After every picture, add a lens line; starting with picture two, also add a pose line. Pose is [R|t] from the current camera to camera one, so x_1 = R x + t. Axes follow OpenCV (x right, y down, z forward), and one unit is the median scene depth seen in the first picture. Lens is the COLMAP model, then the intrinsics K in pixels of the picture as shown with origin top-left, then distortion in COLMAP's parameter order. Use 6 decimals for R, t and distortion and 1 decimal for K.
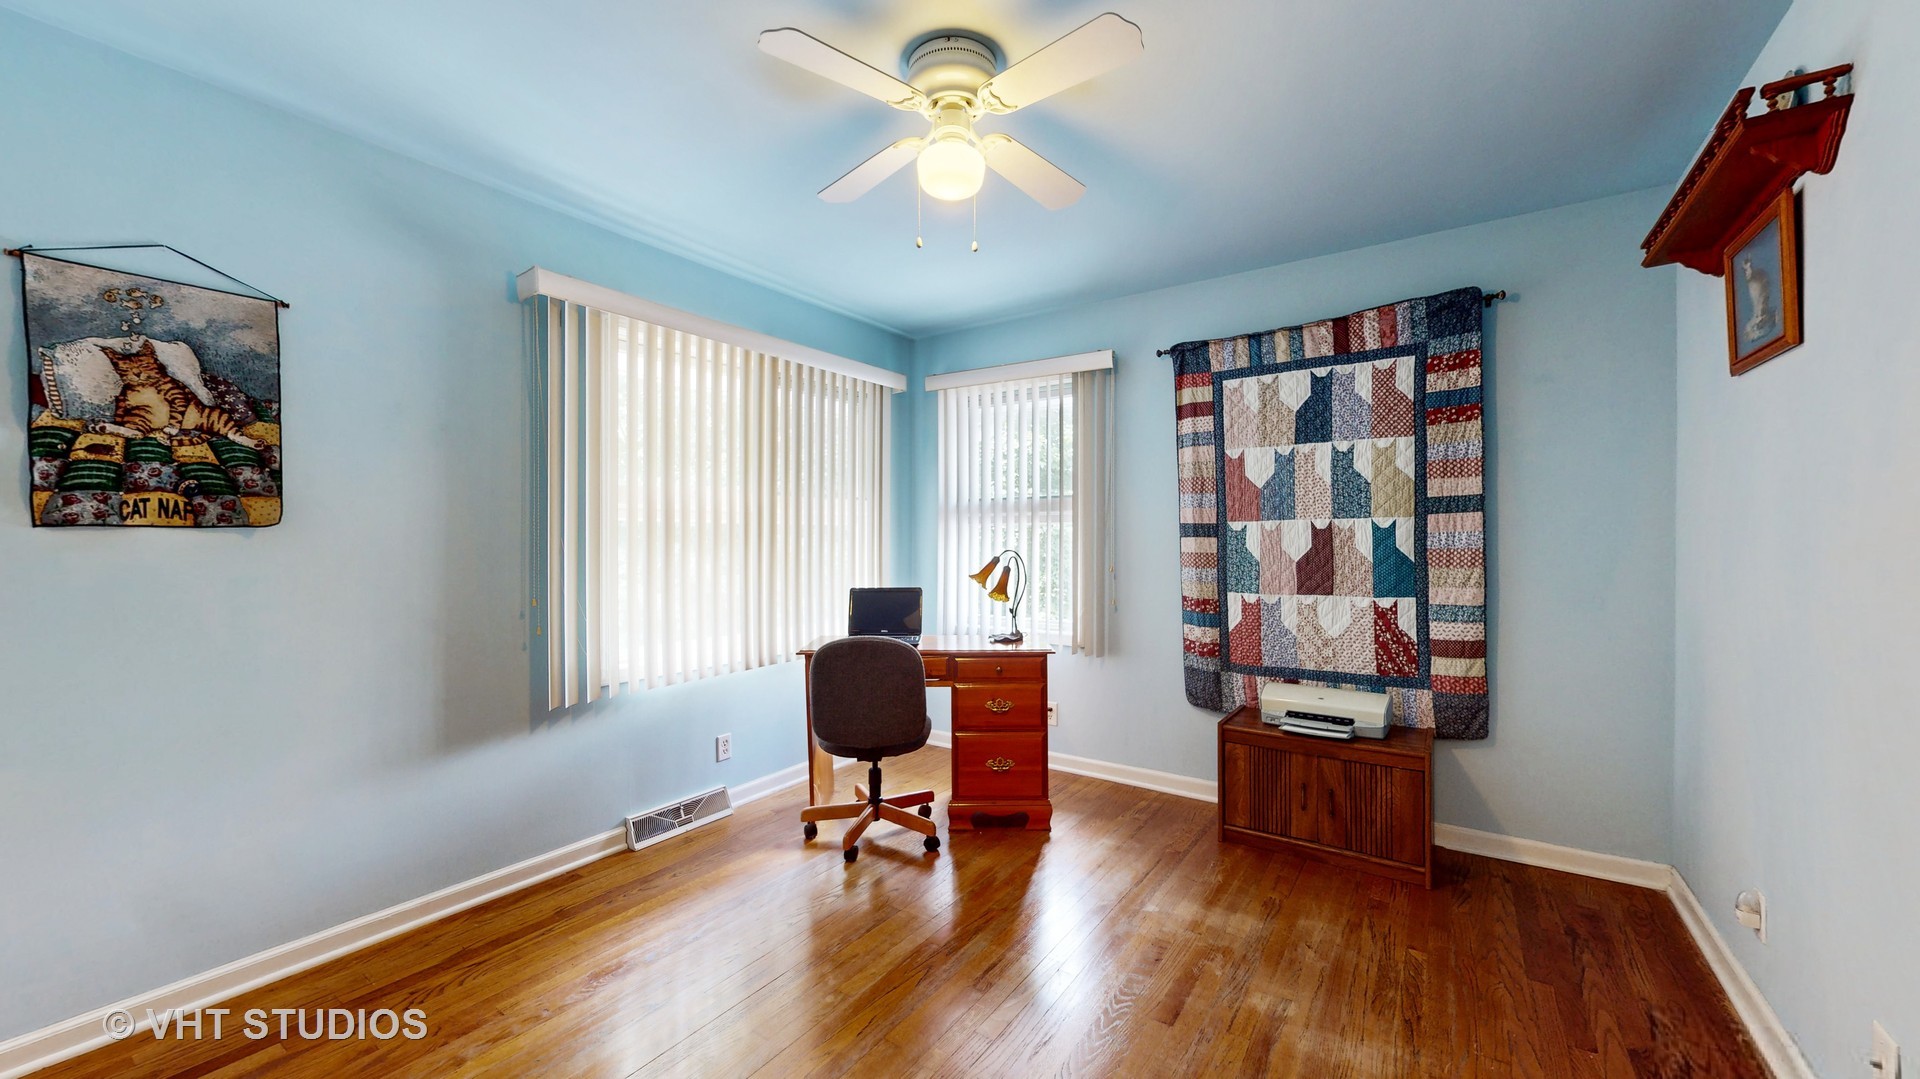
lens RADIAL K [[703.6, 0, 965.9], [0, 703.6, 541.0], [0, 0, 1]] dist [0.003160, -0.000444]
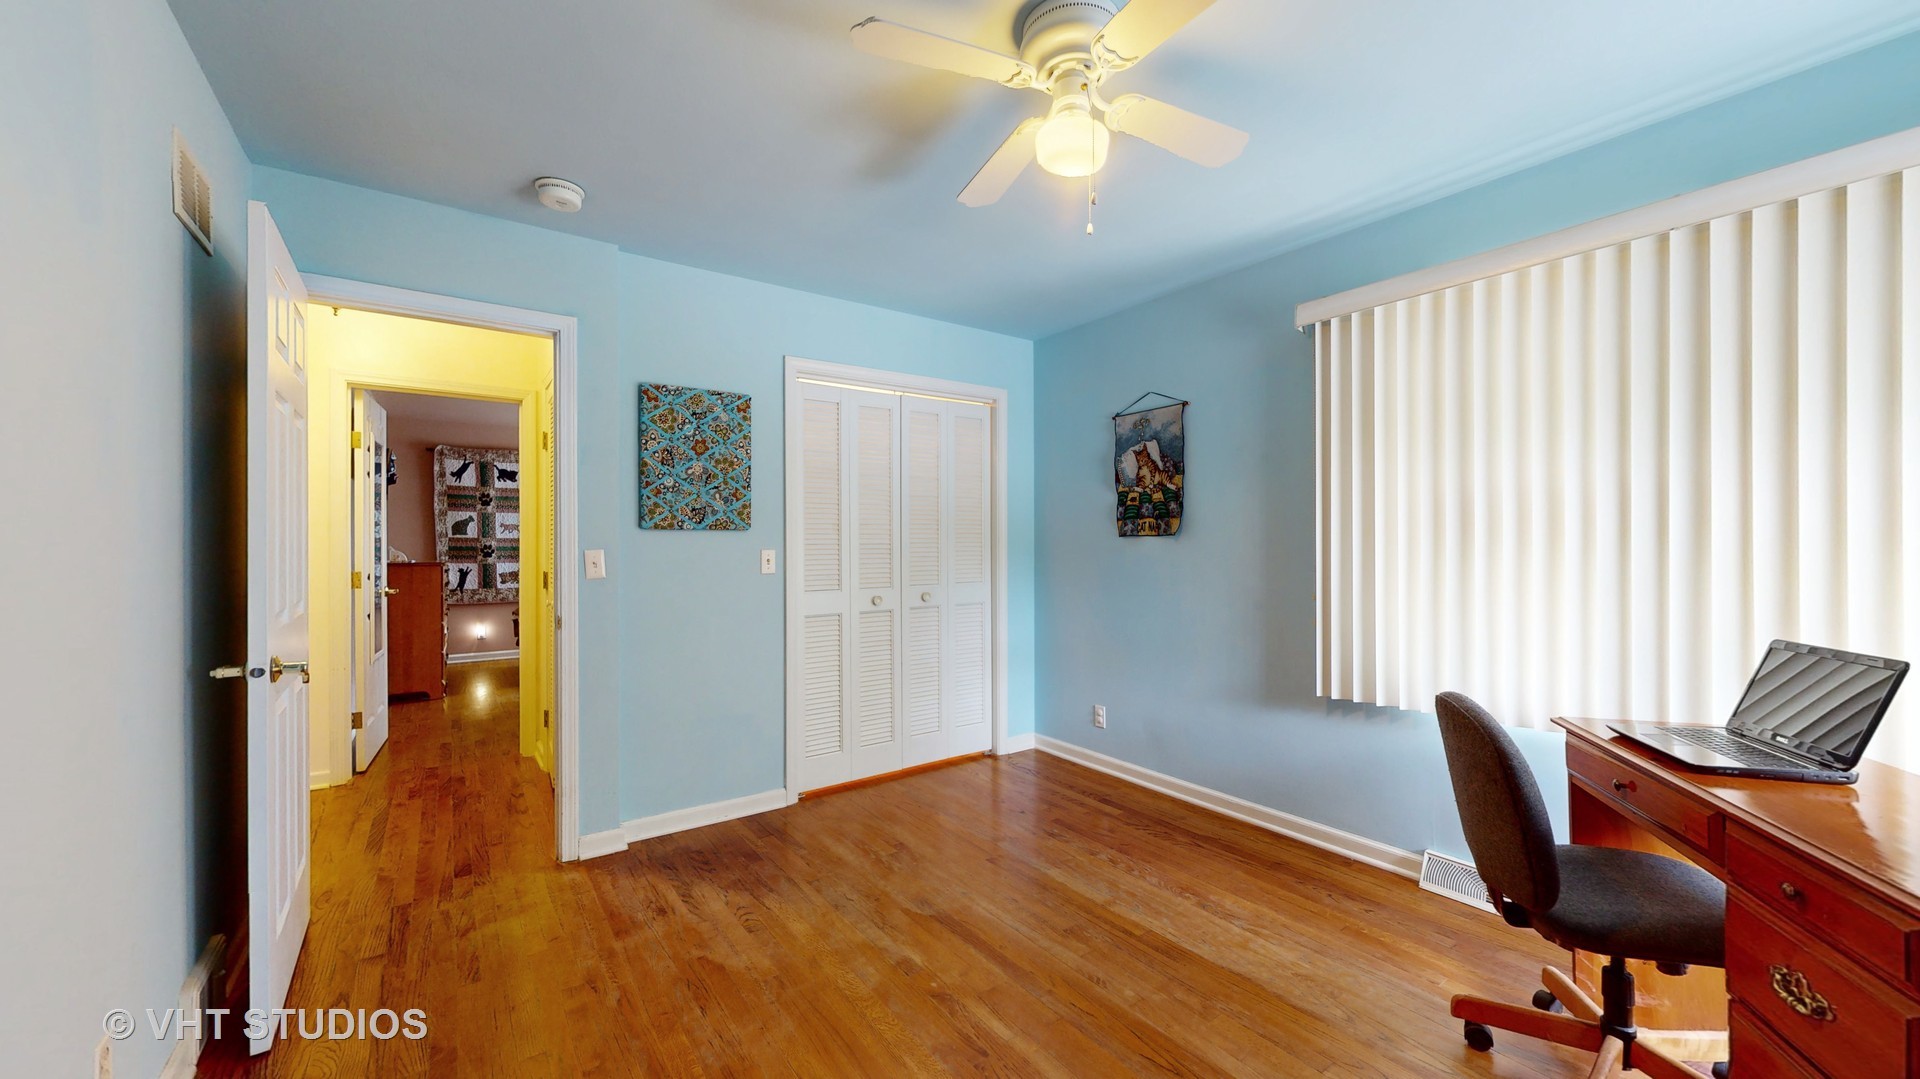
lens RADIAL K [[703.6, 0, 962.7], [0, 703.6, 543.8], [0, 0, 1]] dist [0.003160, -0.000444]
pose [[-0.325936, 0.003805, -0.945384, 0.862704], [0.004144, 0.999988, 0.002596, -0.005269], [0.945383, -0.003072, -0.325948, 1.122462]]
